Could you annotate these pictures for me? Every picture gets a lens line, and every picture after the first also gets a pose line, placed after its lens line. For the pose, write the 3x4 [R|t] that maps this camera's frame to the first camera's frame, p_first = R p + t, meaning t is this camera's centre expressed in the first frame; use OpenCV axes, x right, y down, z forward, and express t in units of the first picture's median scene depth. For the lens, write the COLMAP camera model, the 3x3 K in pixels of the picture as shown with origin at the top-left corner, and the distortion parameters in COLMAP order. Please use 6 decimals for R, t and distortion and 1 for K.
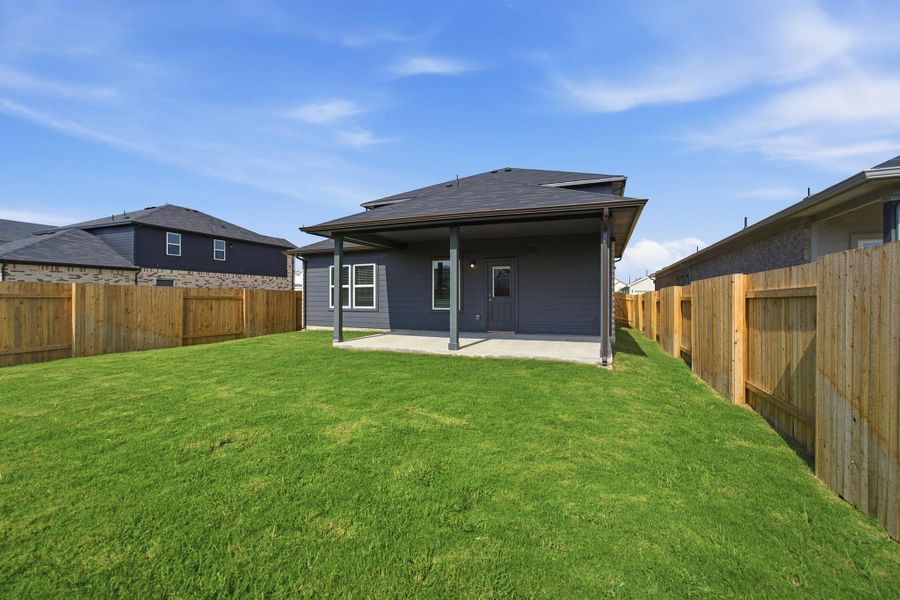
lens RADIAL K [[390.9, 0, 450.0], [0, 390.9, 300.0], [0, 0, 1]] dist [-0.011040, 0.000312]
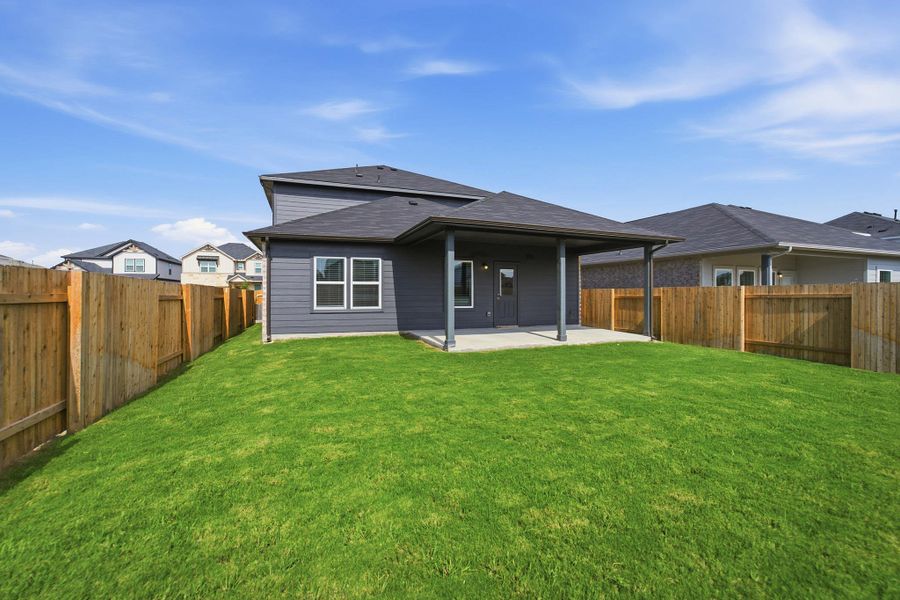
lens RADIAL K [[376.4, 0, 450.1], [0, 376.4, 297.4], [0, 0, 1]] dist [-0.008343, 0.000689]
pose [[0.711816, -0.004823, 0.702349, -0.682341], [0.002124, 0.999987, 0.004714, -0.007760], [-0.702362, -0.001864, 0.711817, 0.279153]]
